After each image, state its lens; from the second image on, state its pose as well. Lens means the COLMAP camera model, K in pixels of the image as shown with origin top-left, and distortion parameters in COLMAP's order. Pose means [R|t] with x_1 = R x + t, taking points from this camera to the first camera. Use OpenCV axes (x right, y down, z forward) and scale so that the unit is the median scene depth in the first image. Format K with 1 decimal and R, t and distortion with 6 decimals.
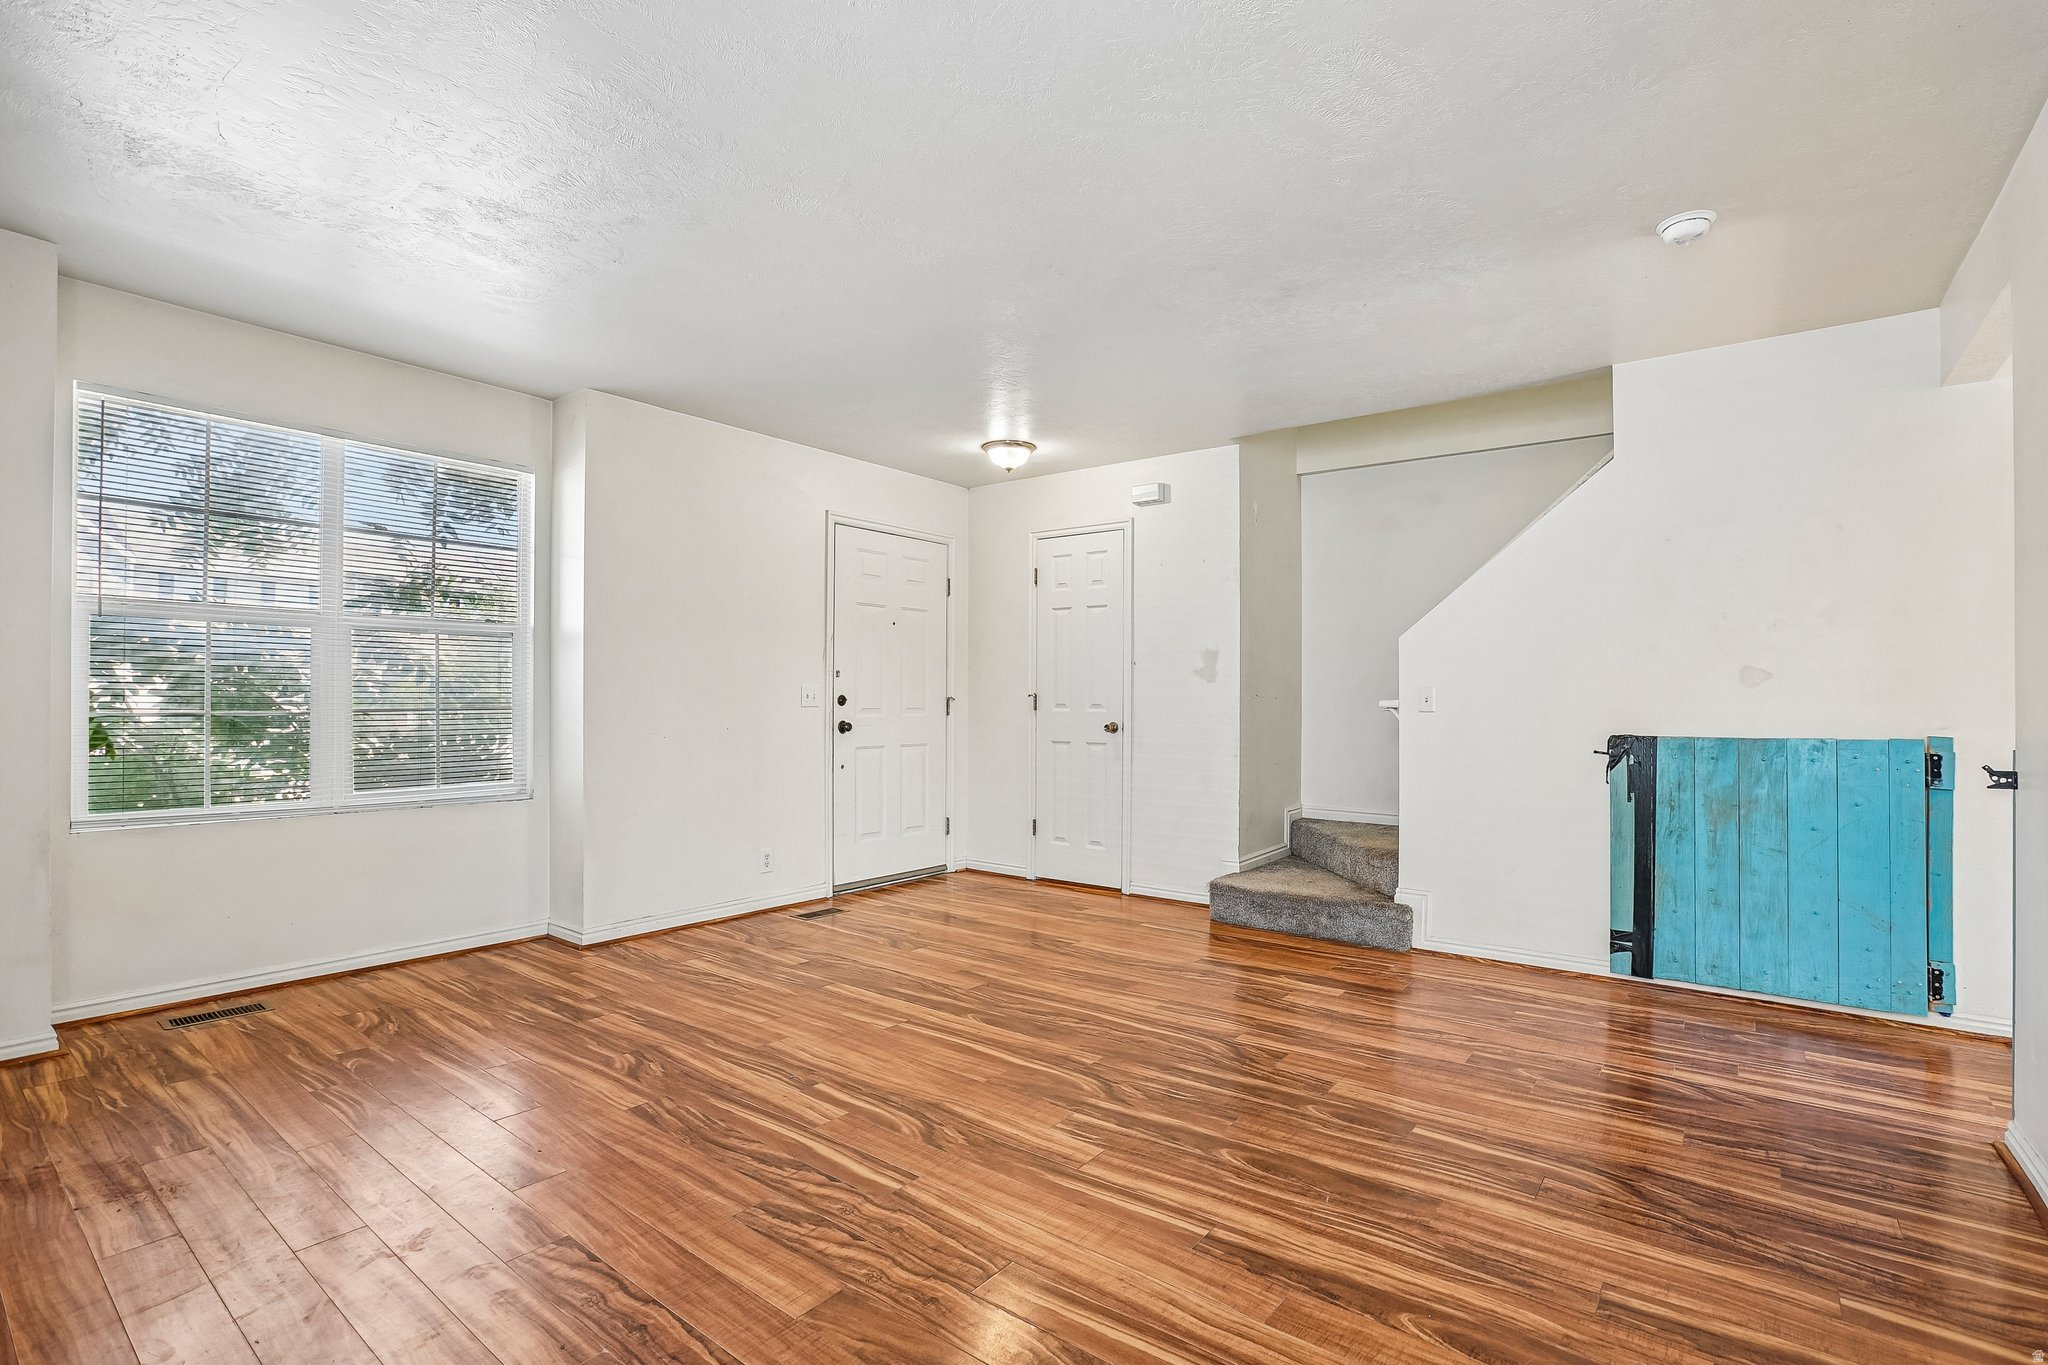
lens RADIAL K [[939.9, 0, 1034.2], [0, 939.9, 690.0], [0, 0, 1]] dist [-0.044853, 0.014271]
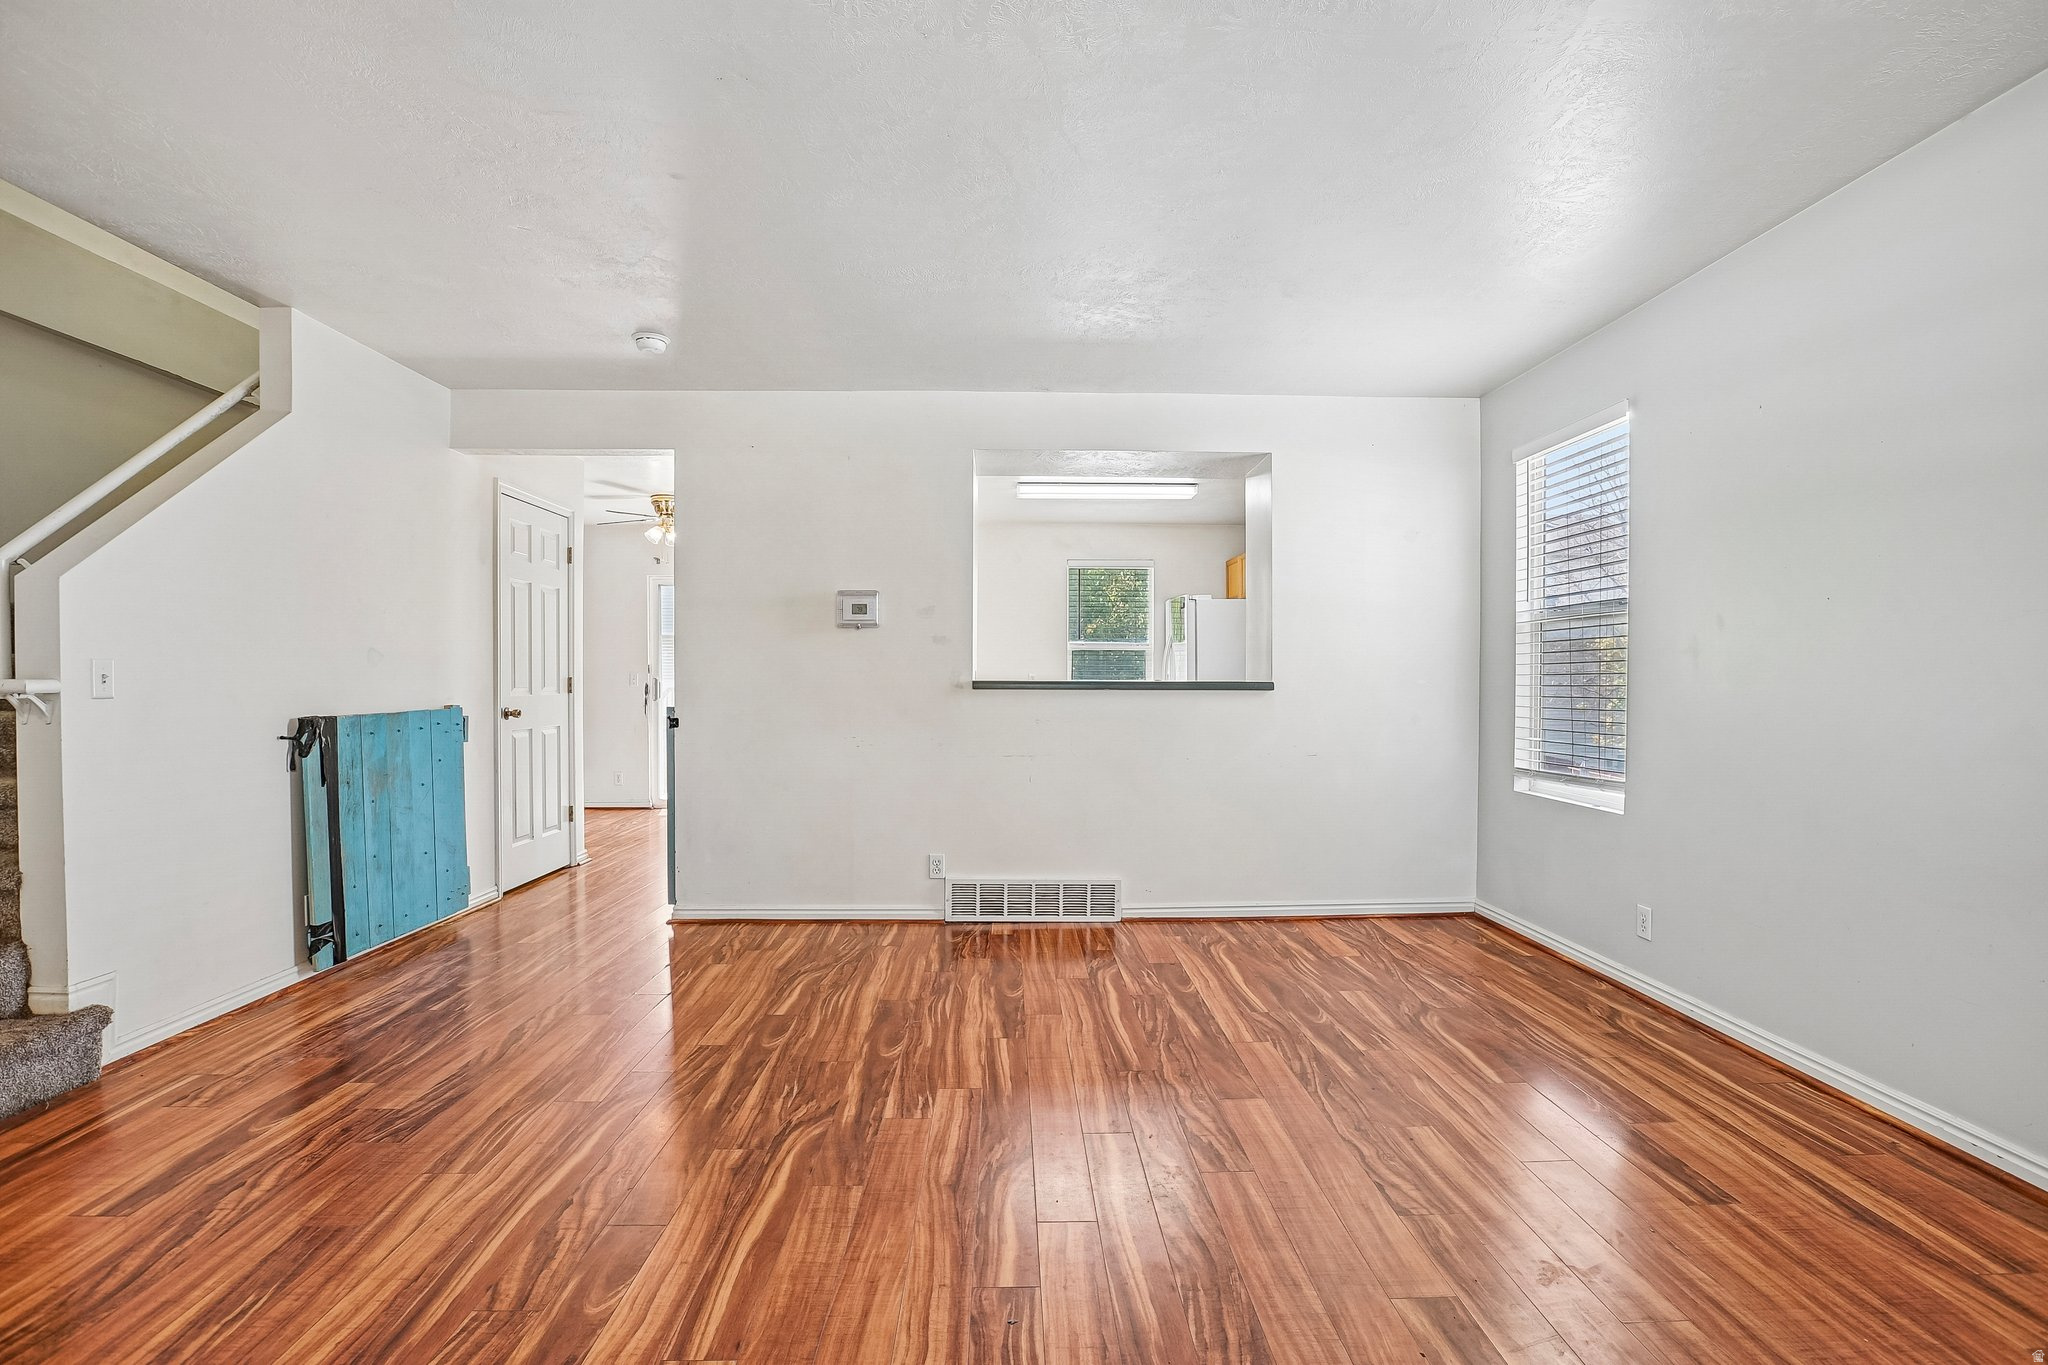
lens RADIAL K [[939.9, 0, 1021.3], [0, 939.9, 683.3], [0, 0, 1]] dist [-0.044853, 0.014271]
pose [[-0.619675, -0.010317, 0.784791, -0.699166], [-0.016020, 0.999872, 0.000495, 0.003648], [-0.784695, -0.012266, -0.619761, 1.318004]]
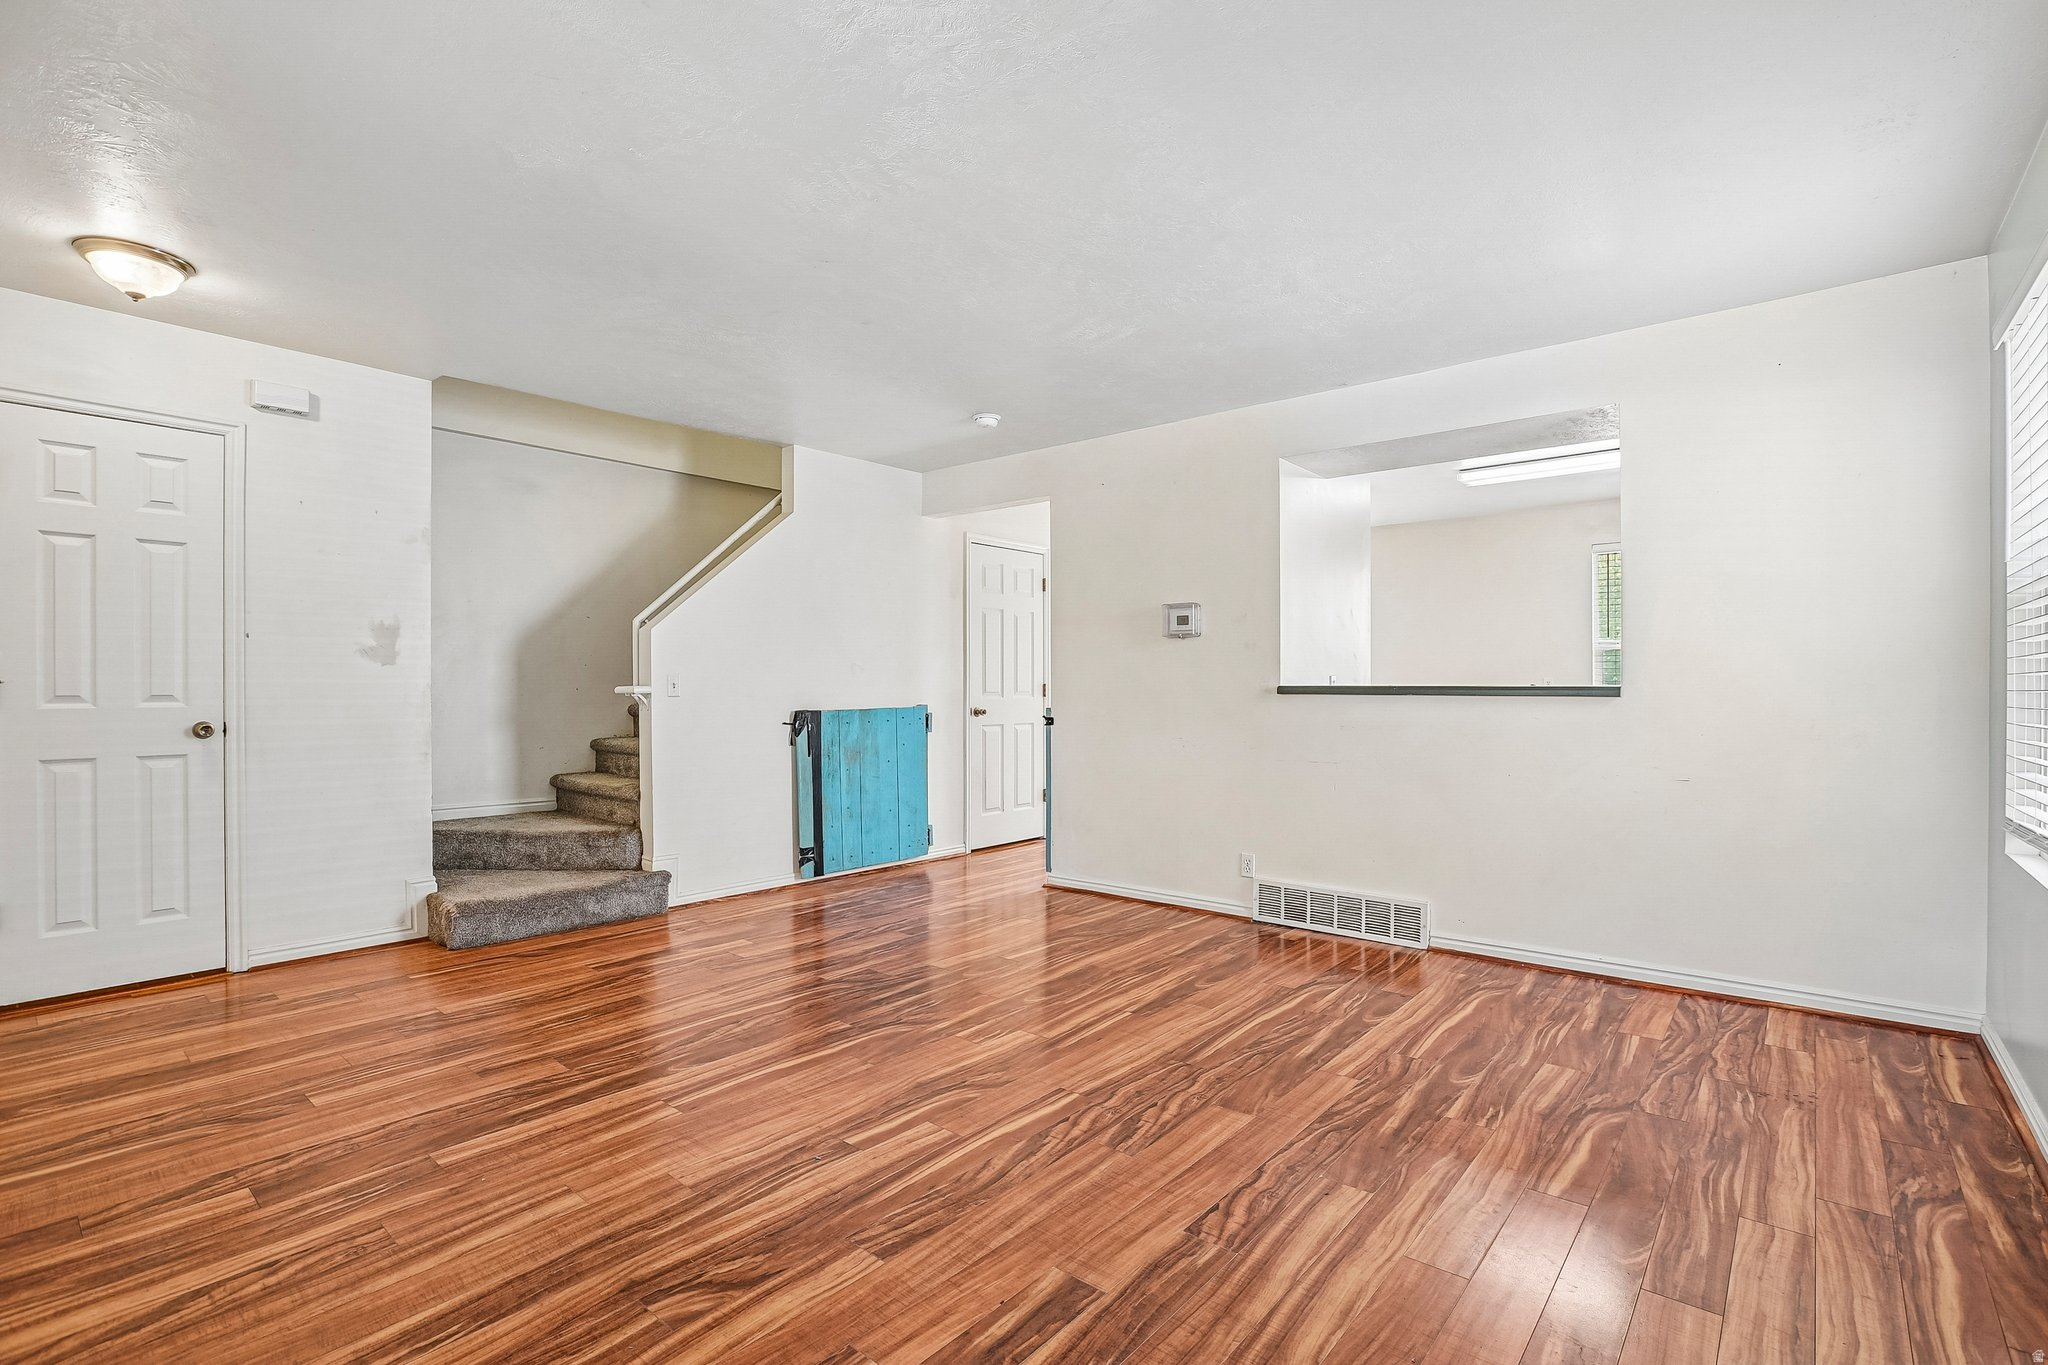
lens RADIAL K [[939.9, 0, 1023.2], [0, 939.9, 681.5], [0, 0, 1]] dist [-0.044853, 0.014271]
pose [[0.061249, -0.001462, 0.998121, -1.017837], [-0.011489, 0.999932, 0.002169, -0.004058], [-0.998056, -0.011600, 0.061228, 0.747429]]
